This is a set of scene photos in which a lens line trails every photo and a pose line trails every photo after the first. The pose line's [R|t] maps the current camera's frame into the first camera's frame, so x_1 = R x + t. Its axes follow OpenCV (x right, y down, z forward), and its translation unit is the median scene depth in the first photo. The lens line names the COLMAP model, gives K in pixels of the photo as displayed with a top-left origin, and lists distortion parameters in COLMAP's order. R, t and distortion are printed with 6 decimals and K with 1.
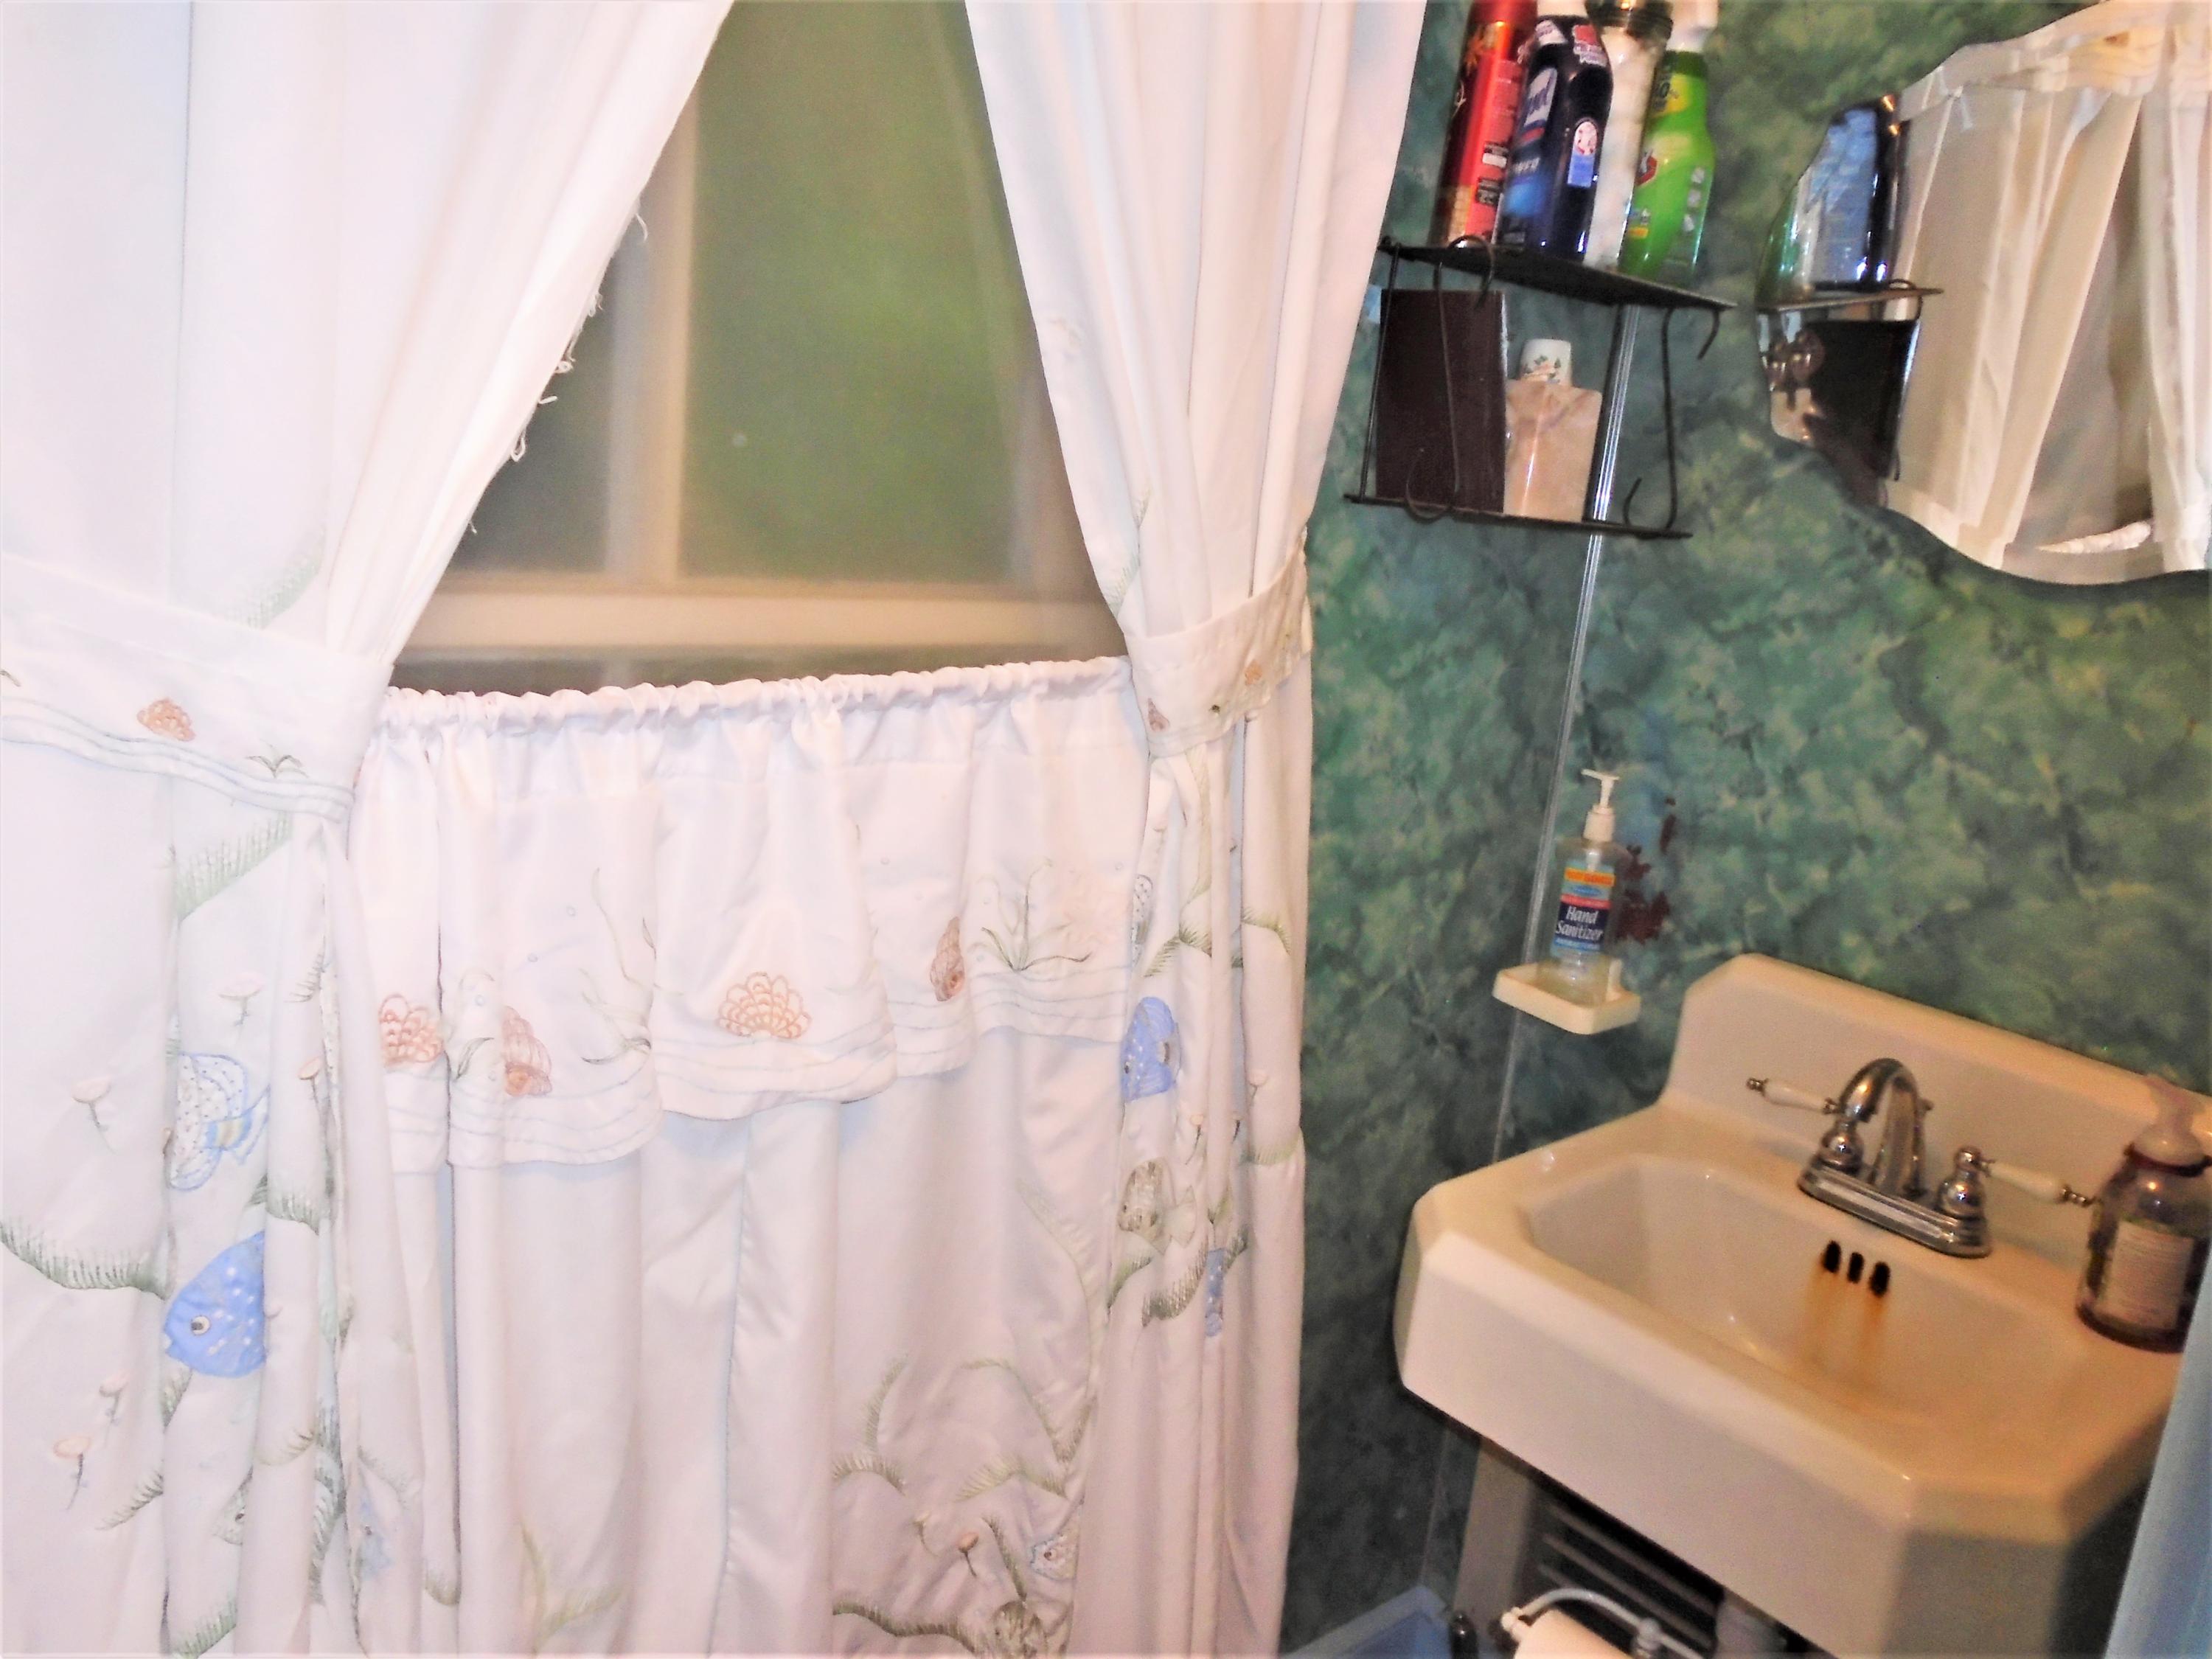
lens RADIAL K [[1711.5, 0, 1104.9], [0, 1711.5, 824.2], [0, 0, 1]] dist [-0.012354, 0.003107]
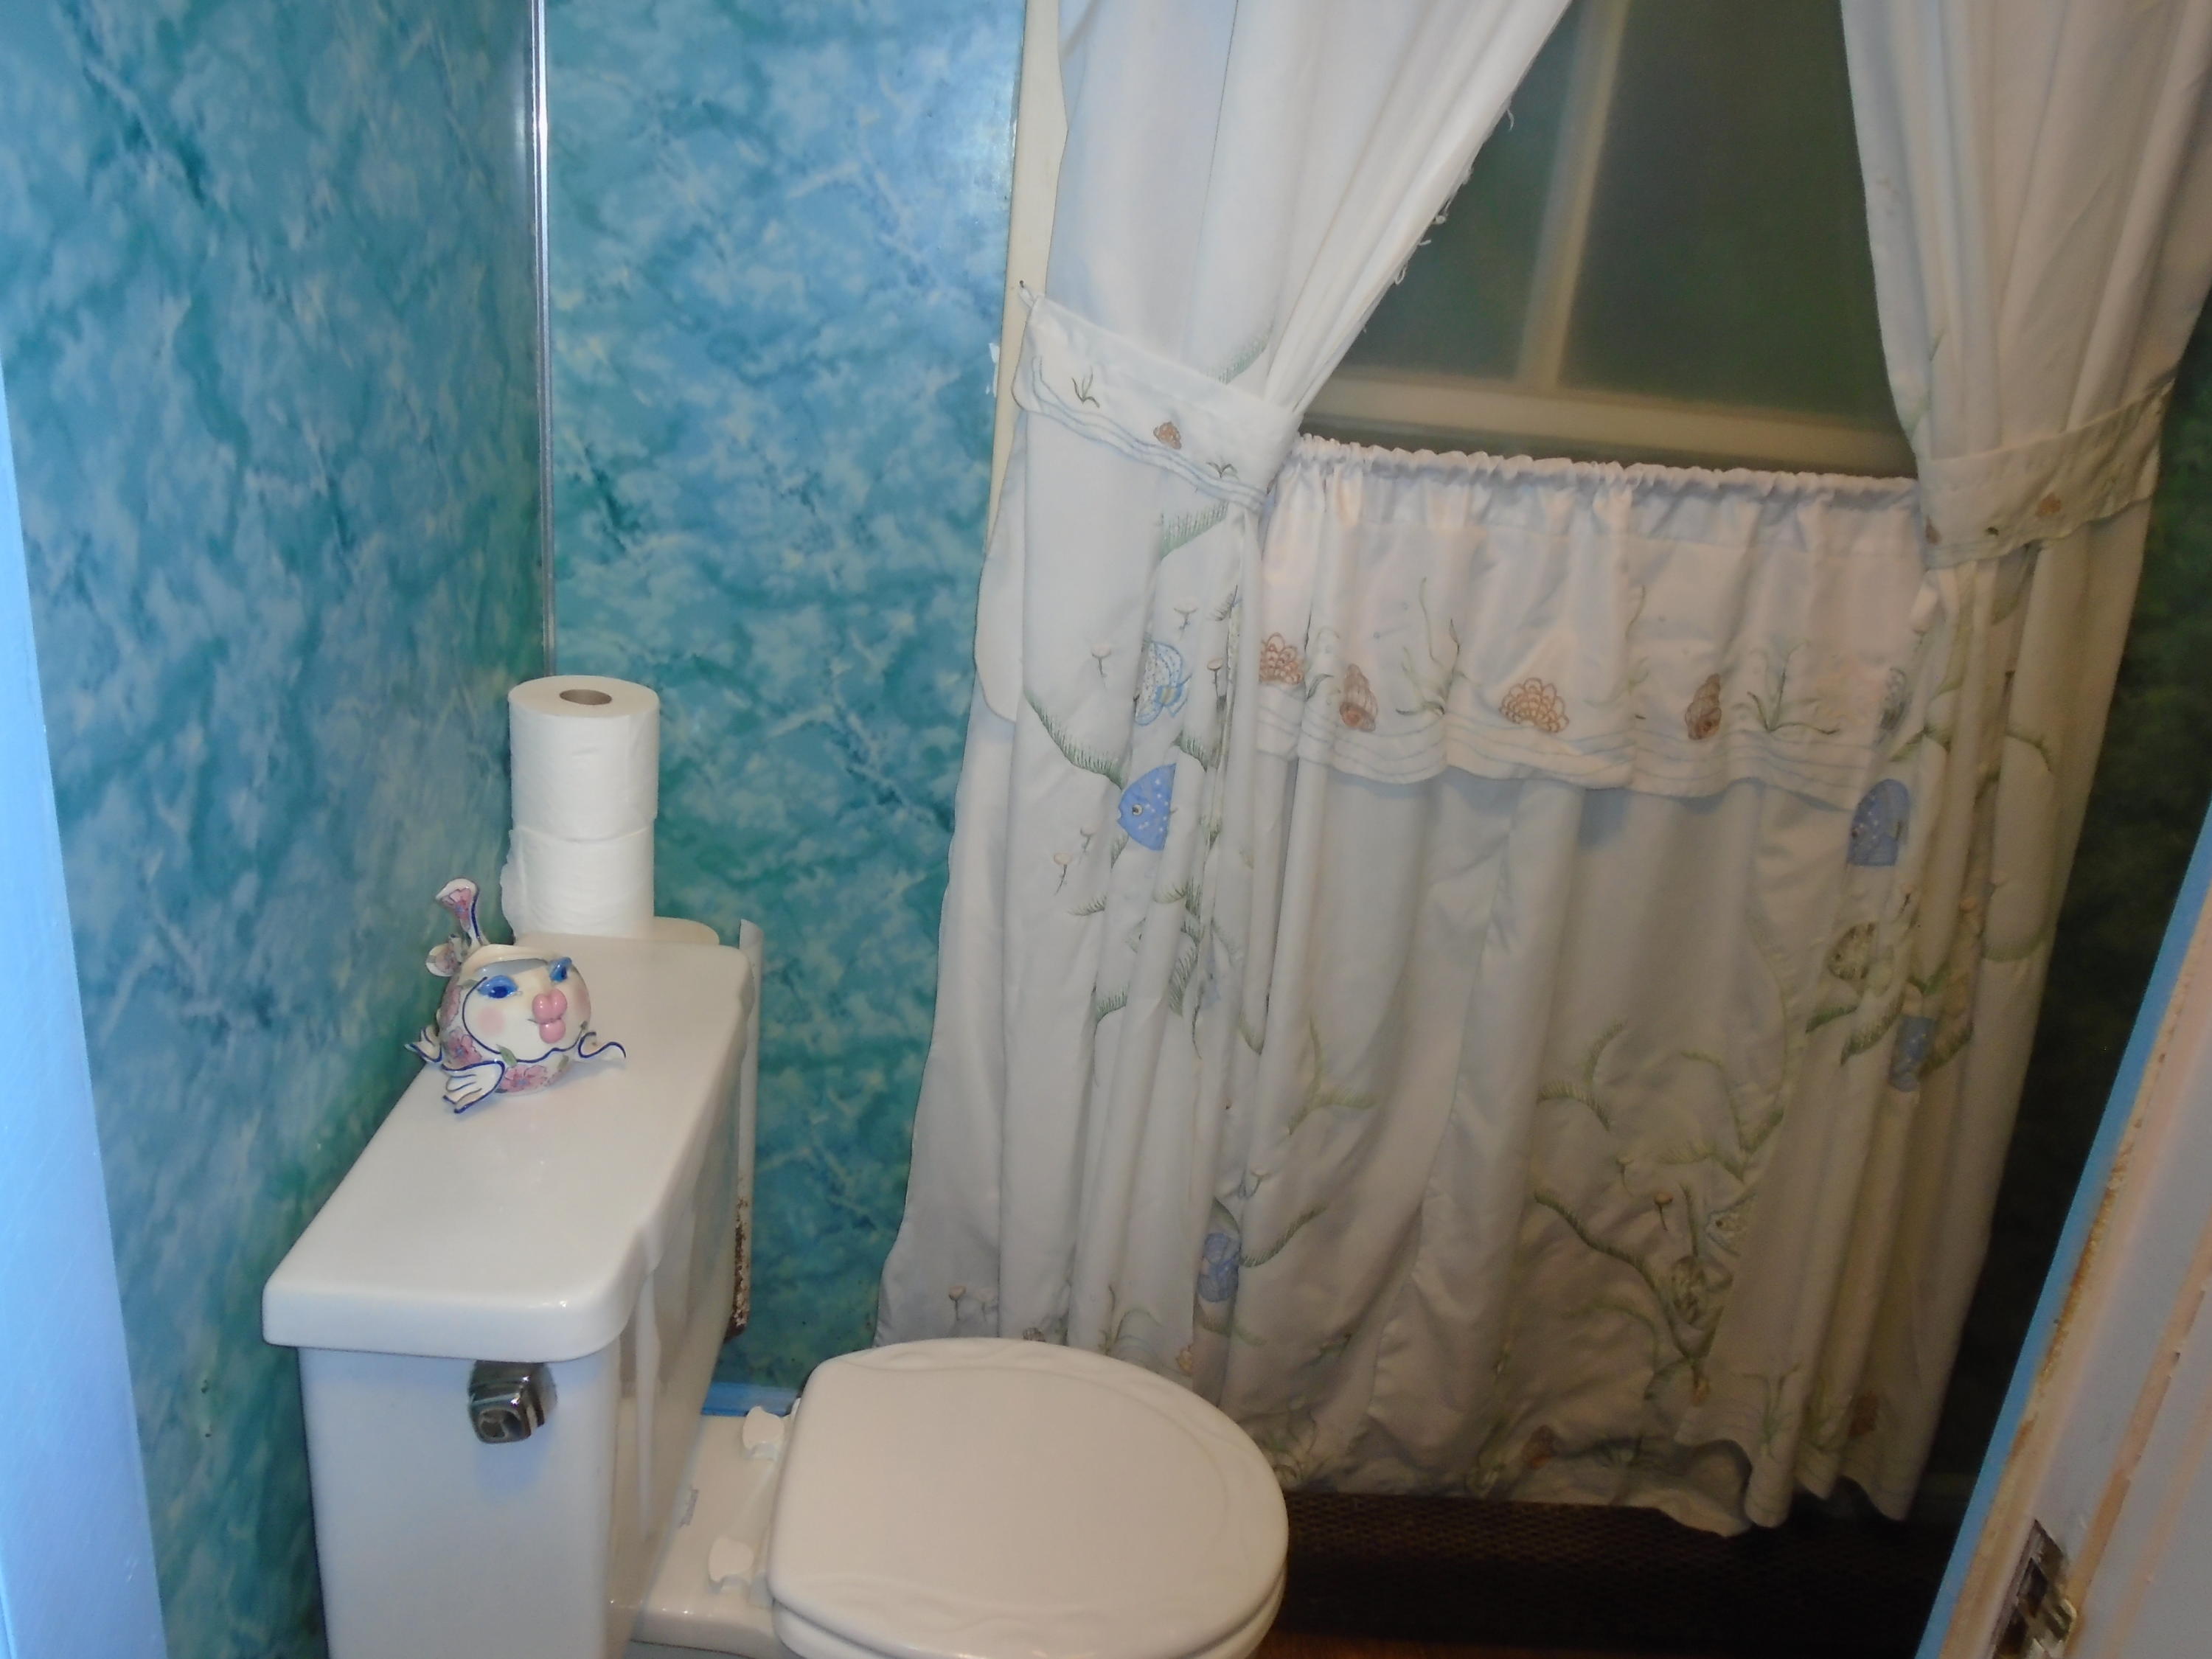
lens RADIAL K [[1711.5, 0, 1111.7], [0, 1711.5, 828.7], [0, 0, 1]] dist [-0.012354, 0.003107]
pose [[0.779221, 0.197209, -0.594914, 0.363020], [-0.159655, 0.980350, 0.115861, 0.099376], [0.606073, 0.004700, 0.795395, -0.278390]]
